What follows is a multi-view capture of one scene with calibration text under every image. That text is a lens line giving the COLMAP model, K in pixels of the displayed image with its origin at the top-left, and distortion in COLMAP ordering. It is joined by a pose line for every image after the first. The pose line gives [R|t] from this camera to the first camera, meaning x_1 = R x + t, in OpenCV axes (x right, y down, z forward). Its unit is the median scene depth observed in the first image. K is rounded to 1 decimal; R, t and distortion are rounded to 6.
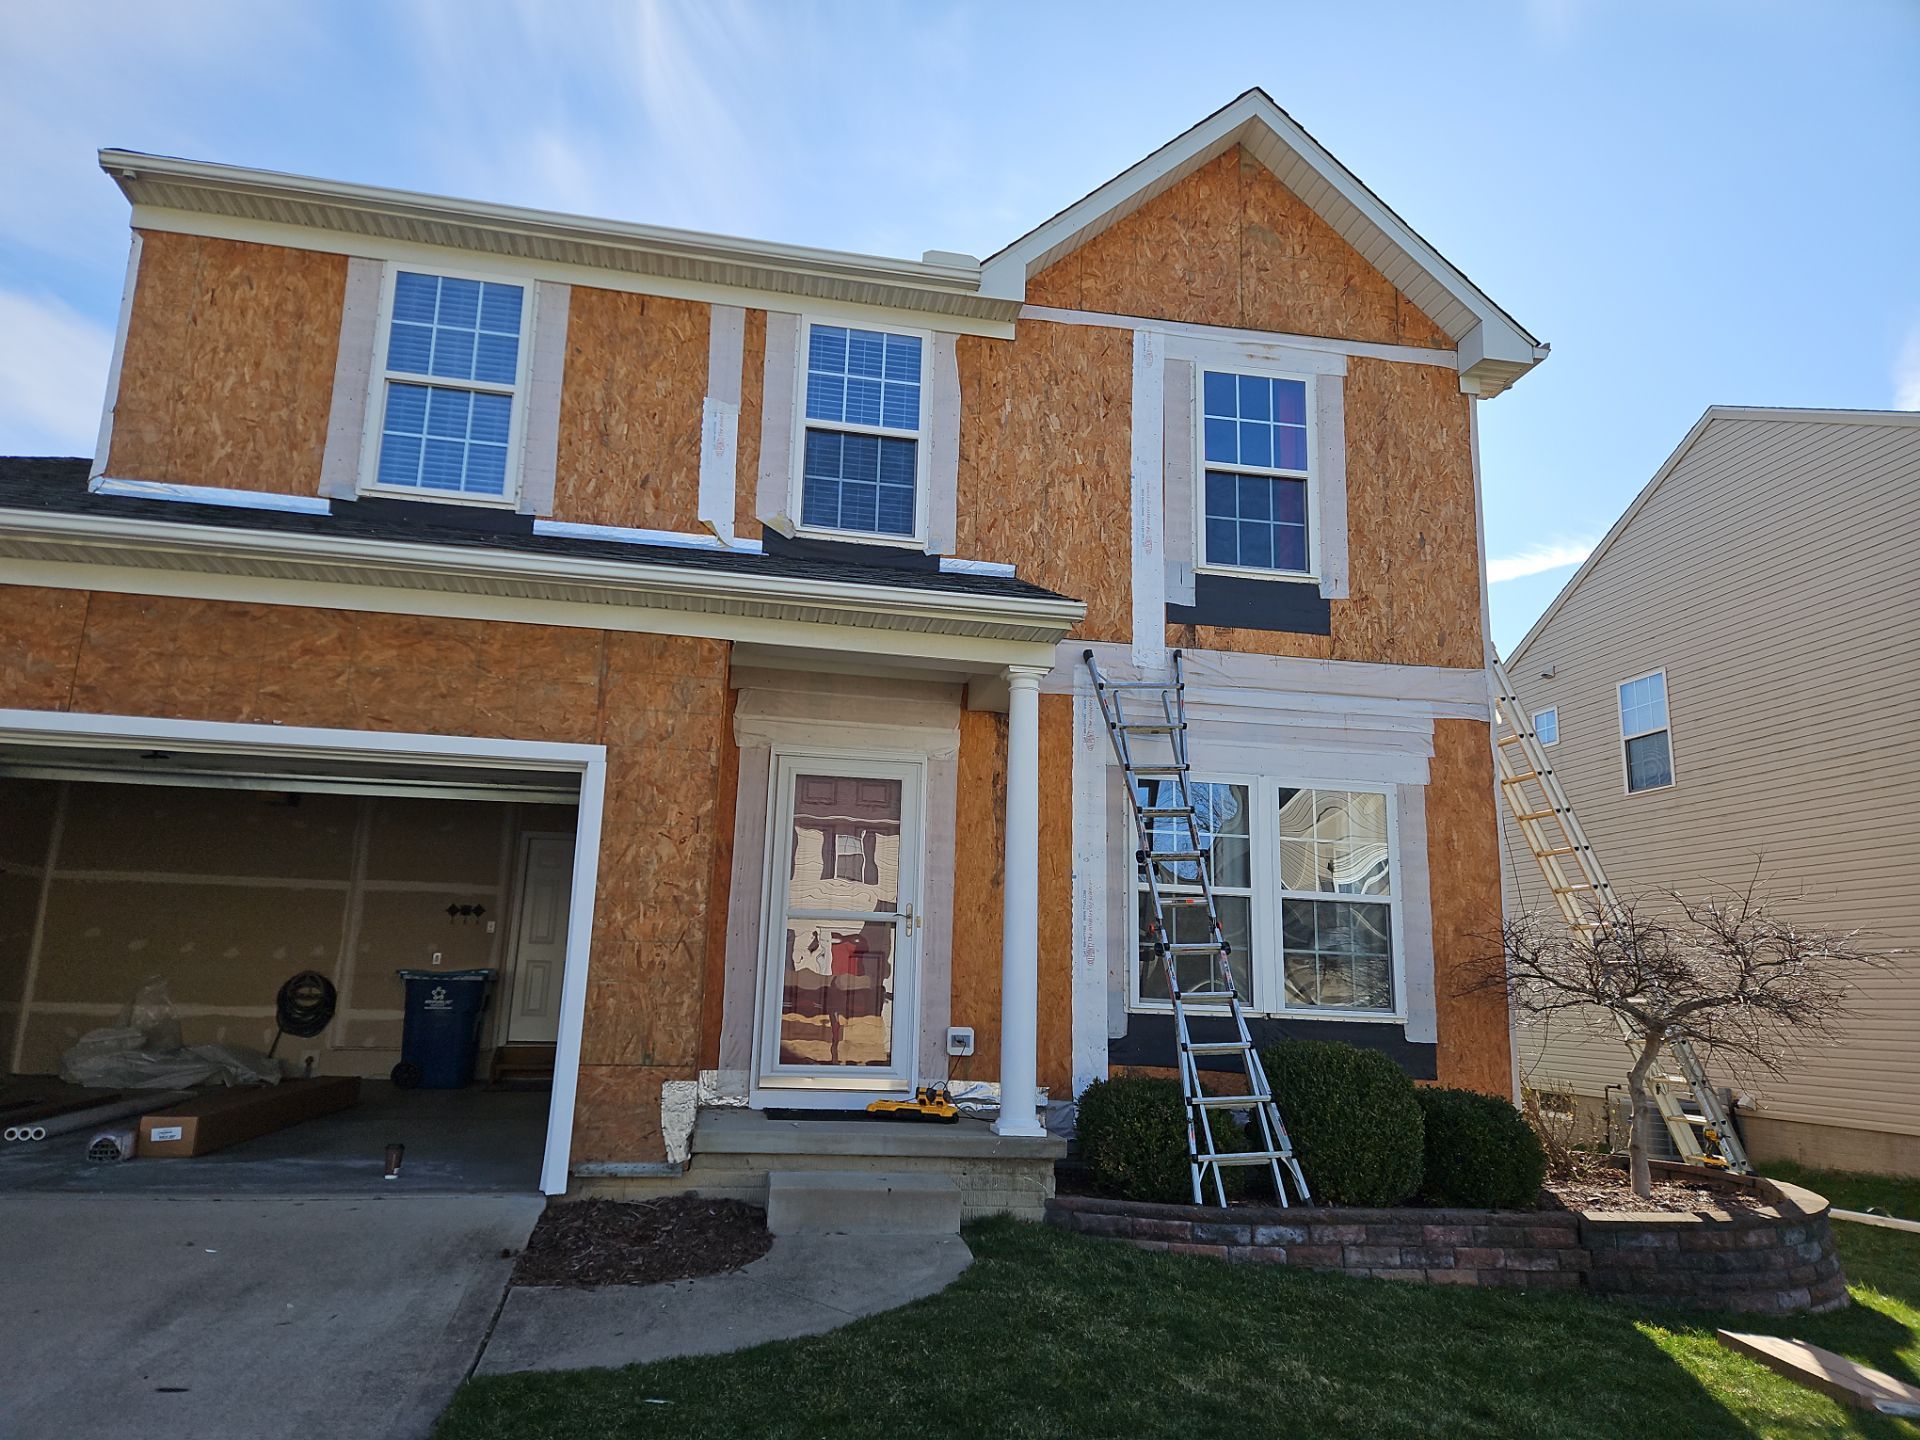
lens RADIAL K [[1284.9, 0, 924.6], [0, 1284.9, 716.3], [0, 0, 1]] dist [0.108194, -0.103112]
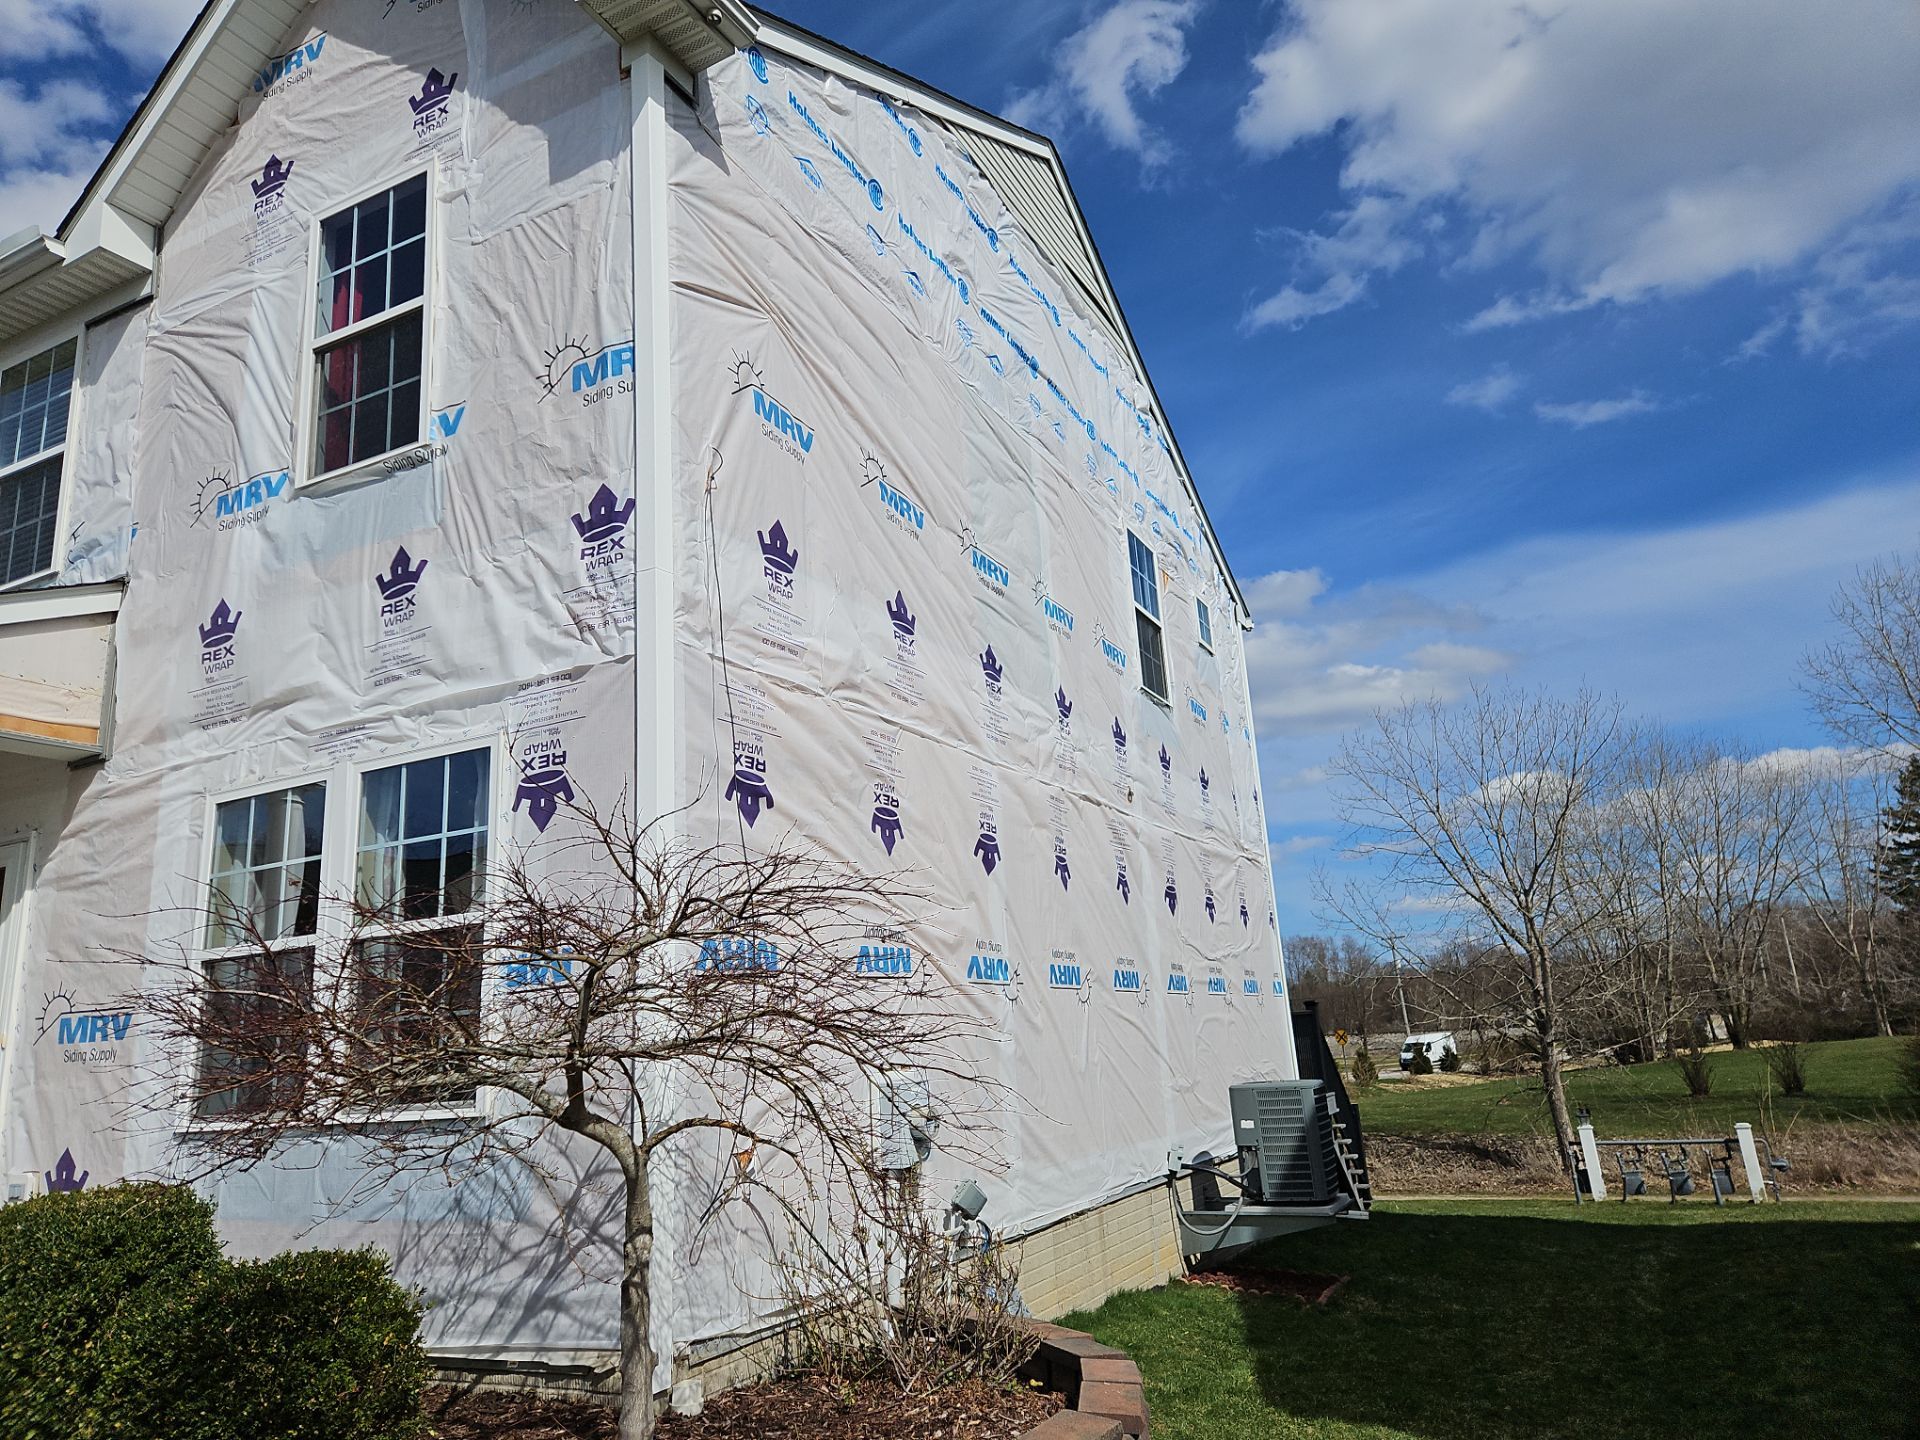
lens RADIAL K [[1265.4, 0, 904.1], [0, 1265.4, 715.9], [0, 0, 1]] dist [0.079275, -0.062869]
pose [[0.791938, -0.227152, -0.566777, 0.848923], [0.210954, 0.972855, -0.095142, 0.143843], [0.573004, -0.044217, 0.818359, 0.610580]]
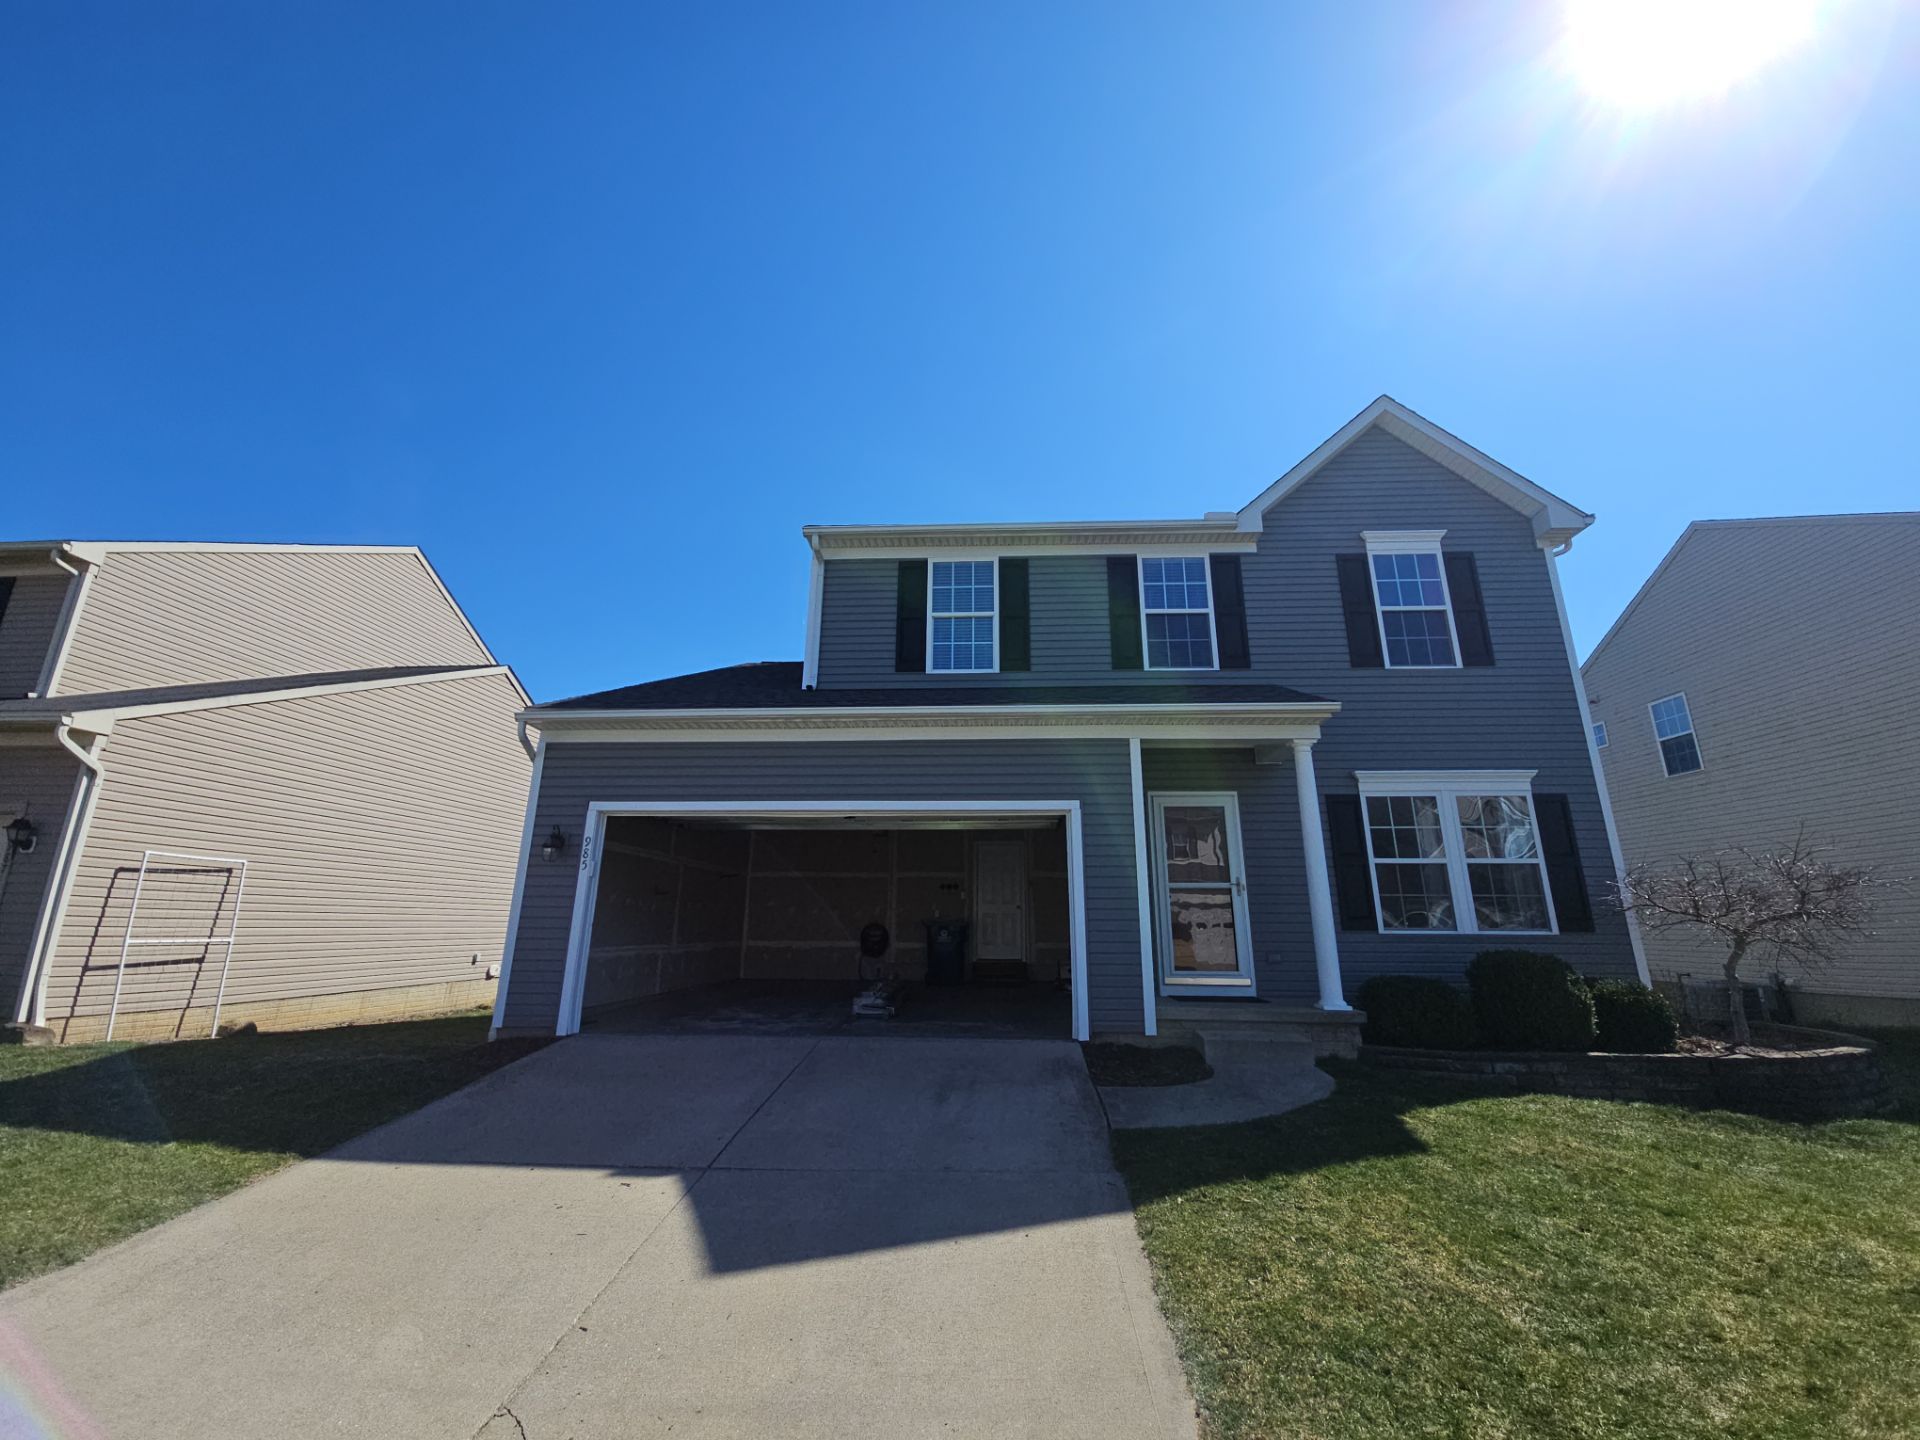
lens RADIAL K [[792.0, 0, 957.4], [0, 792.0, 691.4], [0, 0, 1]] dist [0.002987, 0.000406]
pose [[0.974864, -0.088035, -0.204670, -0.127088], [0.071654, 0.993704, -0.086126, -0.036252], [0.210964, 0.069296, 0.975035, -0.134037]]
